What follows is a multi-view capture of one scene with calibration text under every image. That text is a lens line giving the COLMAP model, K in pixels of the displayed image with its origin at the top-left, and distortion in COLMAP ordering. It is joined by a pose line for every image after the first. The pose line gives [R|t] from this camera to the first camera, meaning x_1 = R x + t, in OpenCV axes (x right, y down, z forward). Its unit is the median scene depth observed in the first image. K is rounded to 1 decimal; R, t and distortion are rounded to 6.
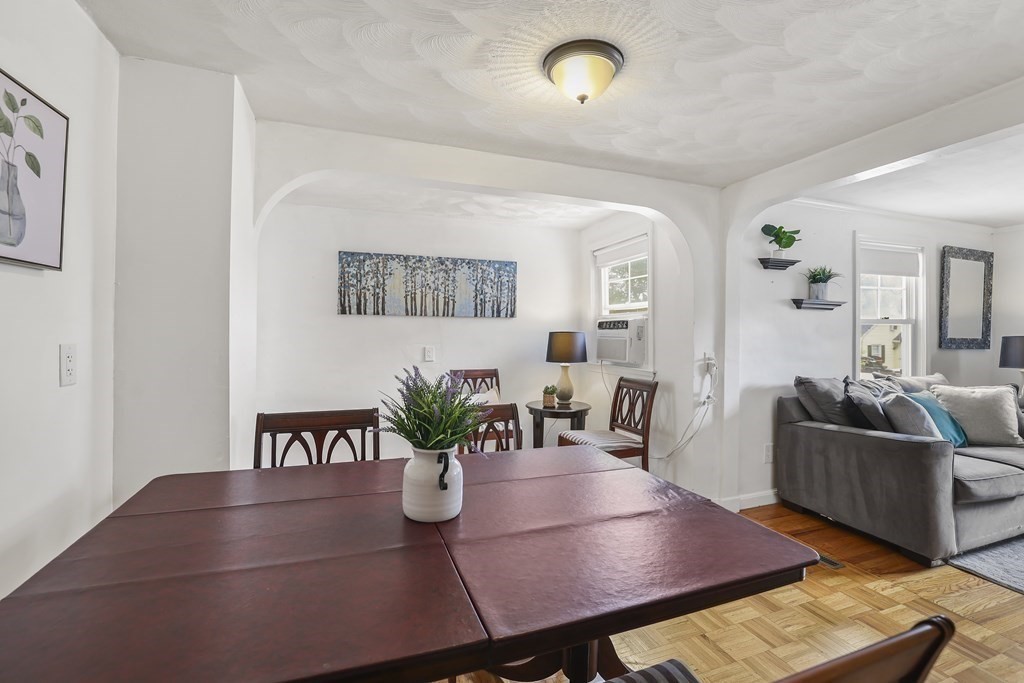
lens RADIAL K [[449.0, 0, 506.4], [0, 449.0, 333.3], [0, 0, 1]] dist [-0.014608, 0.001067]
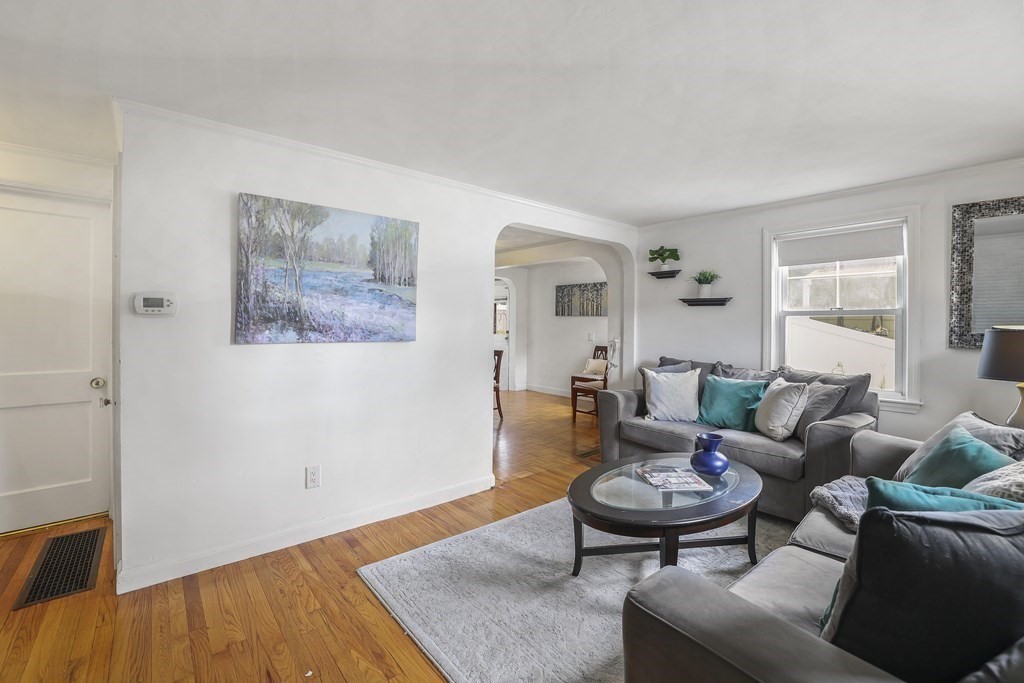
lens RADIAL K [[449.0, 0, 510.4], [0, 449.0, 333.5], [0, 0, 1]] dist [-0.014608, 0.001067]
pose [[0.347040, 0.019020, -0.937657, 1.470172], [-0.010932, 0.999808, 0.016235, 0.007479], [0.937786, 0.004616, 0.347182, 0.066529]]
